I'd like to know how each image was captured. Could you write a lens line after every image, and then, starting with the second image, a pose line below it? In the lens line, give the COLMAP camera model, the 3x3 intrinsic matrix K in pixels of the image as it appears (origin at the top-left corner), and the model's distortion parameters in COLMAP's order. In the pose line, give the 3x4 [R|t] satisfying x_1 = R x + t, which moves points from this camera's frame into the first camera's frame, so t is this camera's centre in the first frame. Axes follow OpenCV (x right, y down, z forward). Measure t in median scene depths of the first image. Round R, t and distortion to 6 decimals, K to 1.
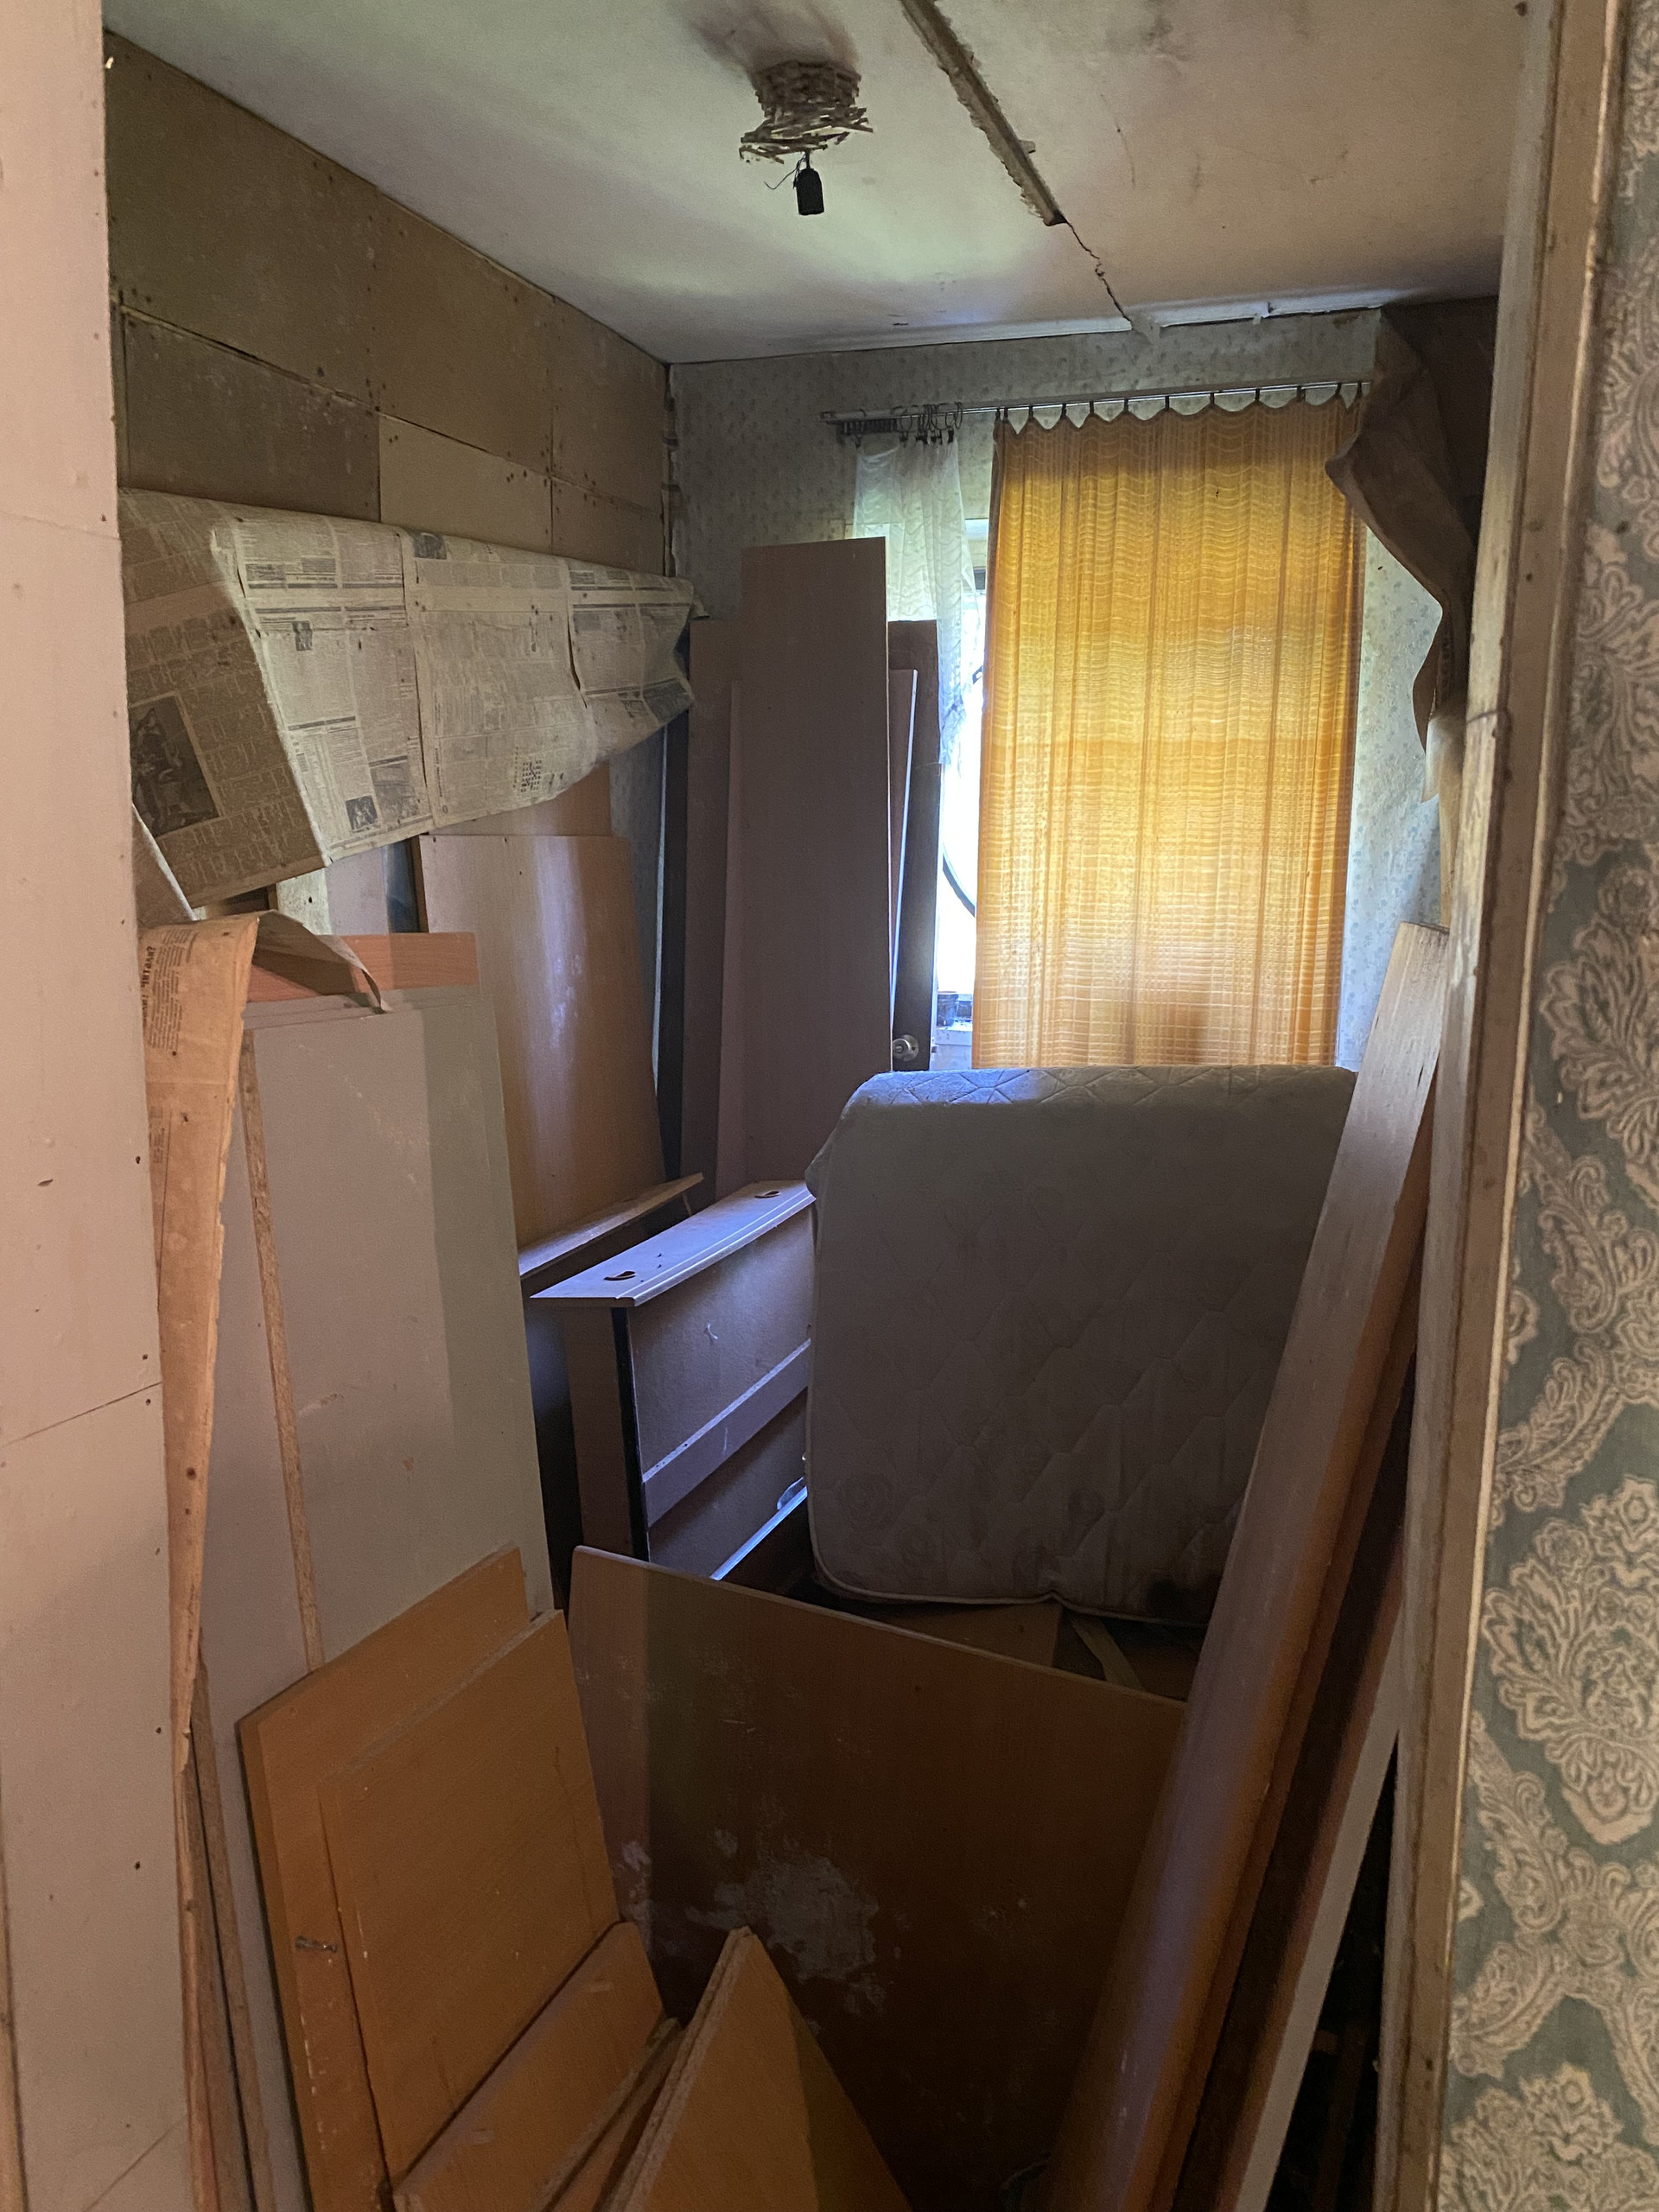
lens RADIAL K [[1700.5, 0, 823.8], [0, 1700.5, 1068.8], [0, 0, 1]] dist [0.002243, 0.002856]
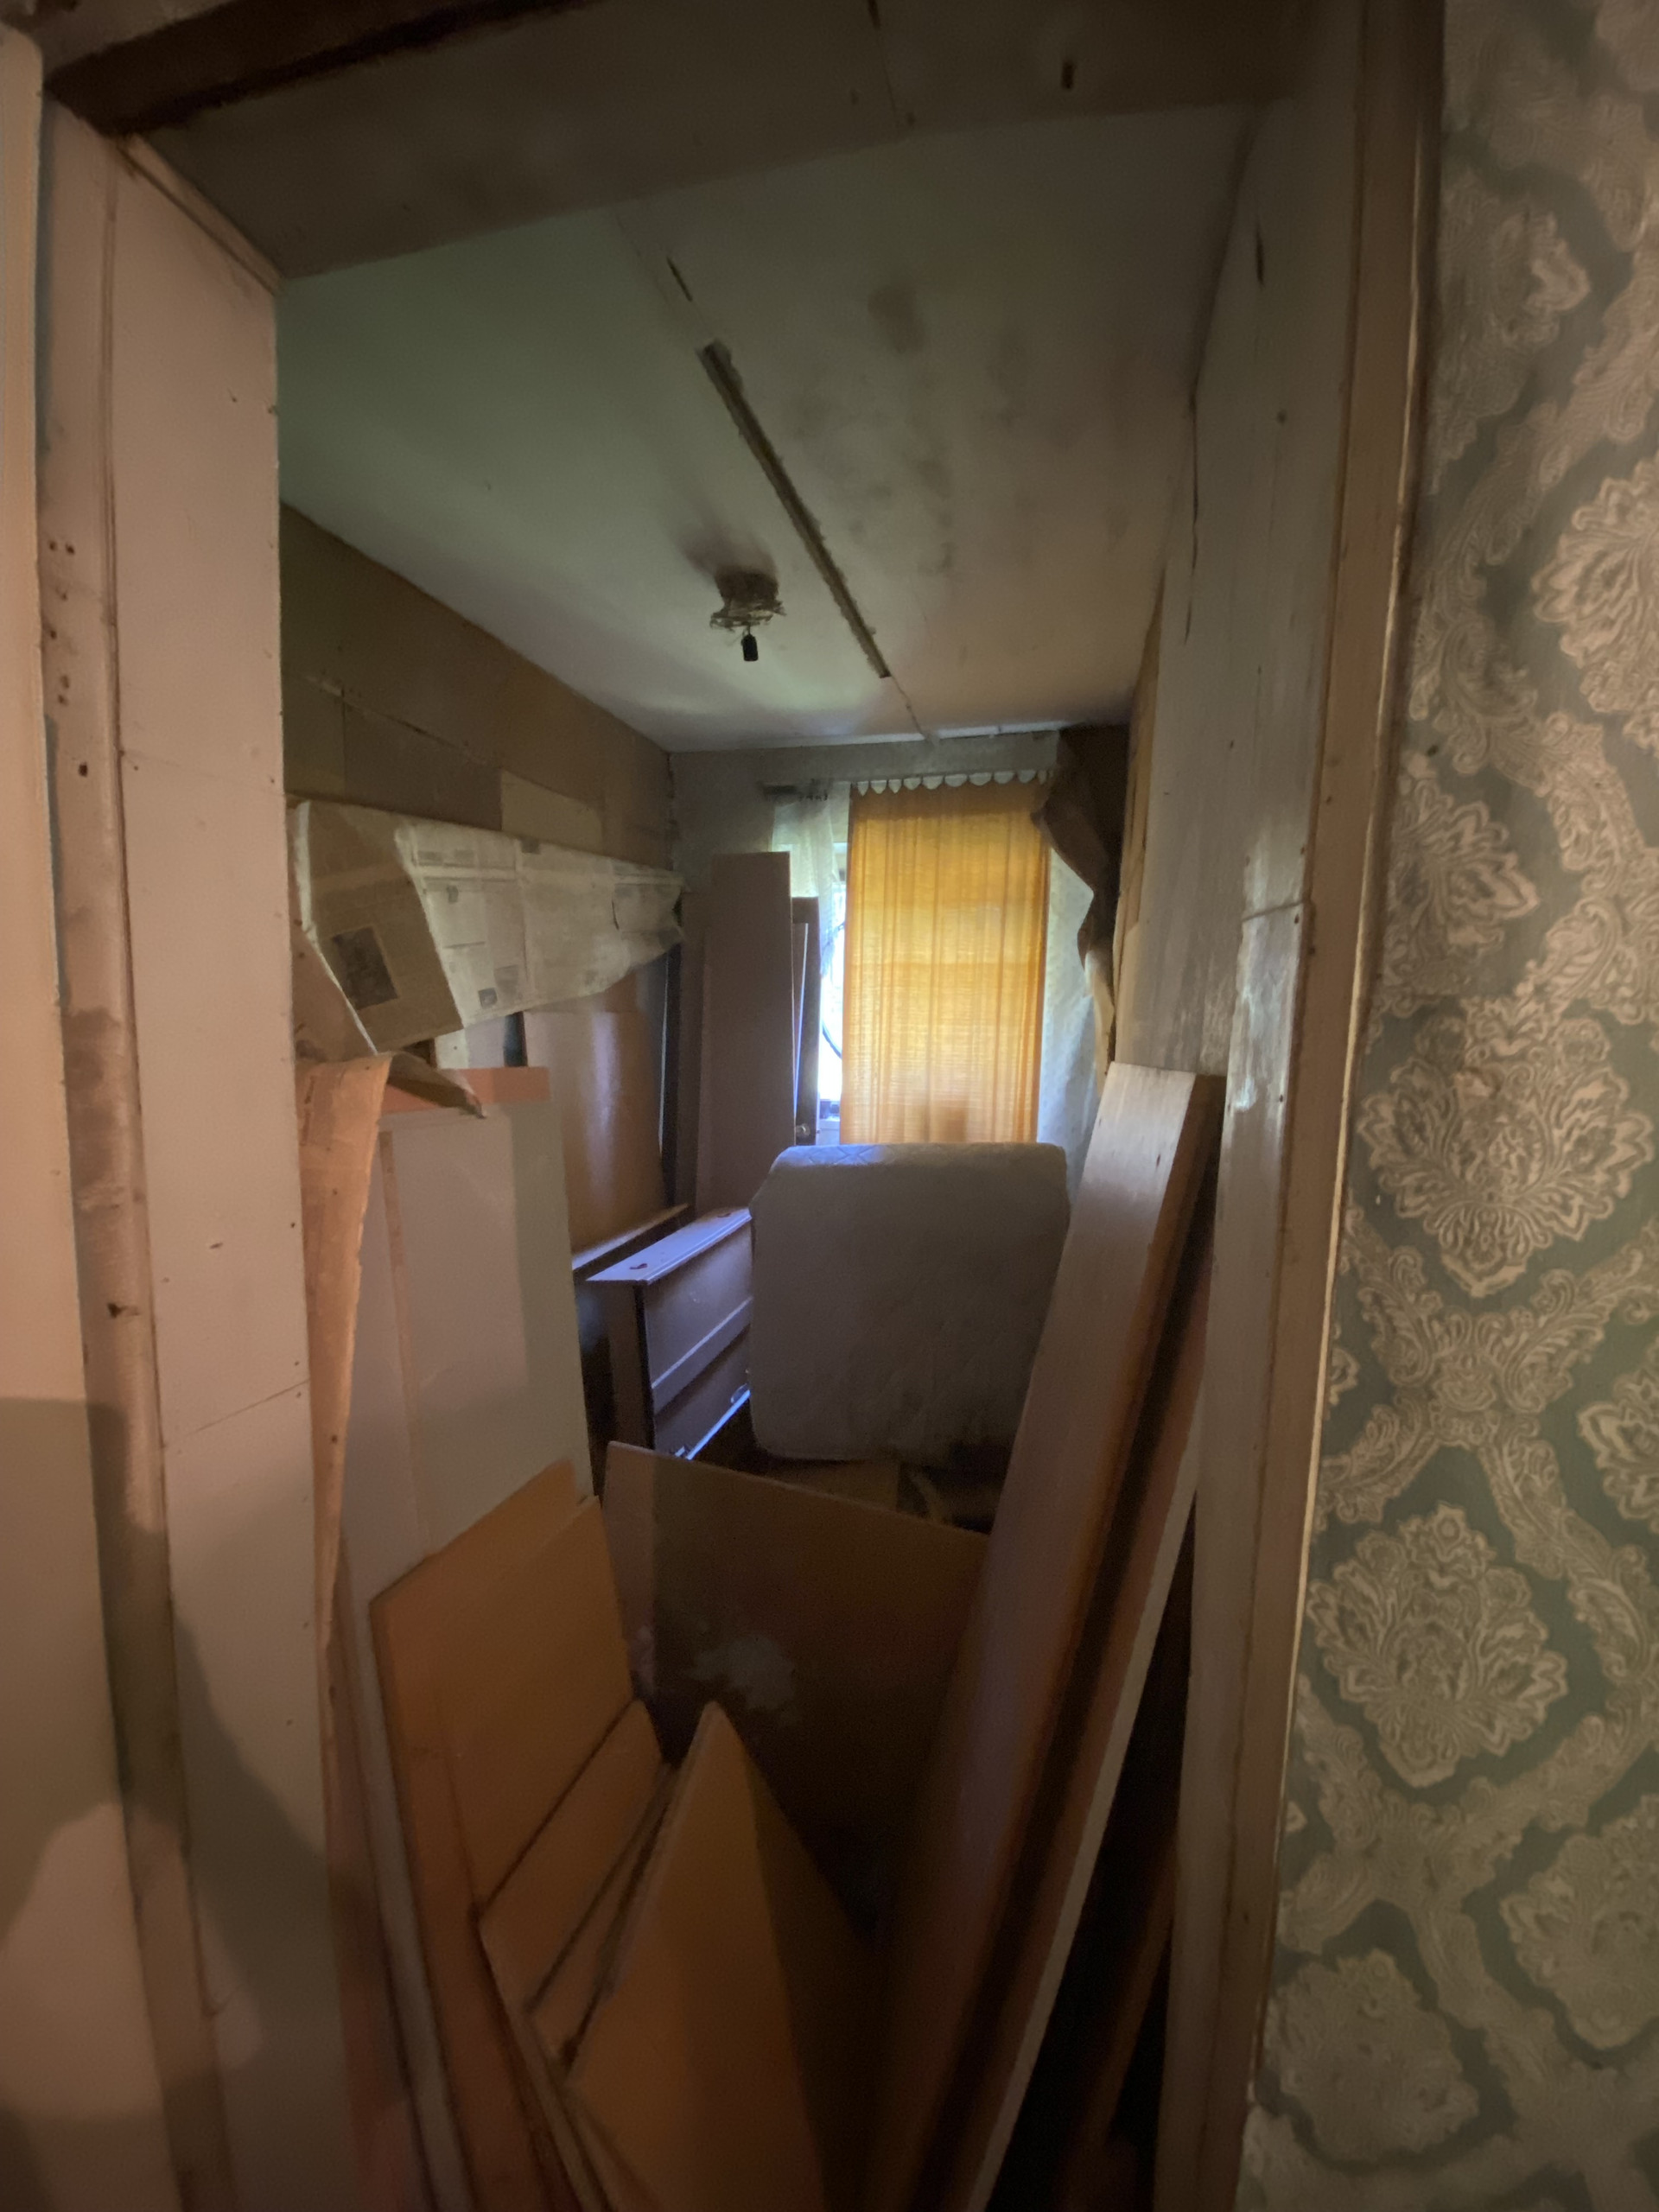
lens RADIAL K [[894.6, 0, 831.7], [0, 894.6, 1100.6], [0, 0, 1]] dist [0.023513, -0.021755]
pose [[0.996076, -0.001866, 0.088487, -0.029549], [0.005614, 0.999097, -0.042119, -0.027803], [-0.088329, 0.042451, 0.995186, 0.330968]]
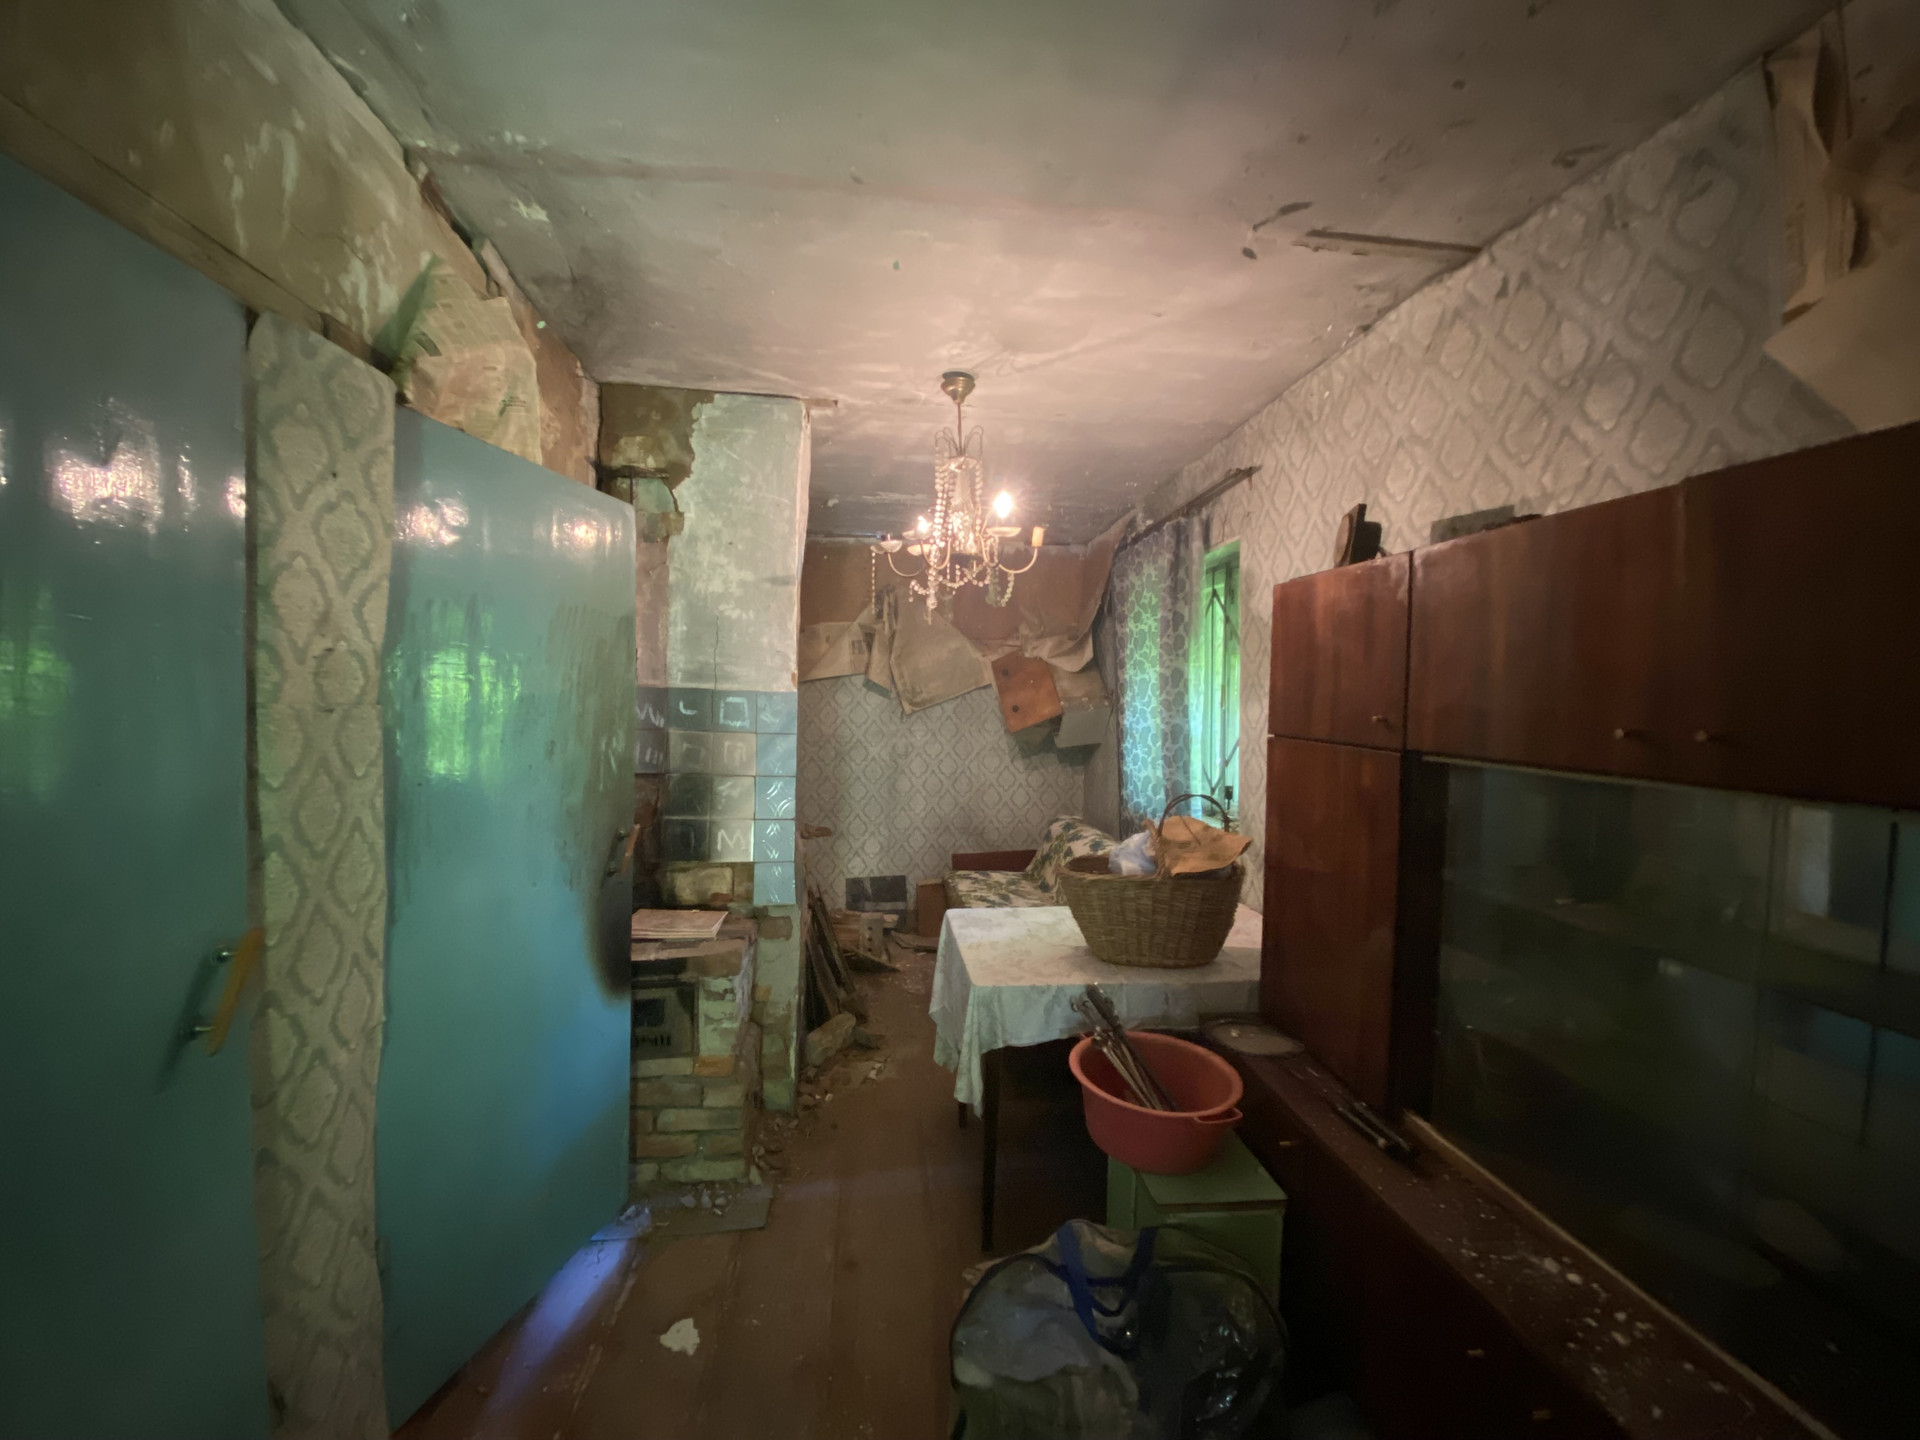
lens RADIAL K [[776.5, 0, 958.7], [0, 776.5, 717.6], [0, 0, 1]] dist [0.023513, -0.021755]
pose [[-0.442380, -0.041154, 0.895883, -1.851059], [0.114916, 0.988111, 0.102136, -0.084347], [-0.889435, 0.148134, -0.432391, 0.240136]]
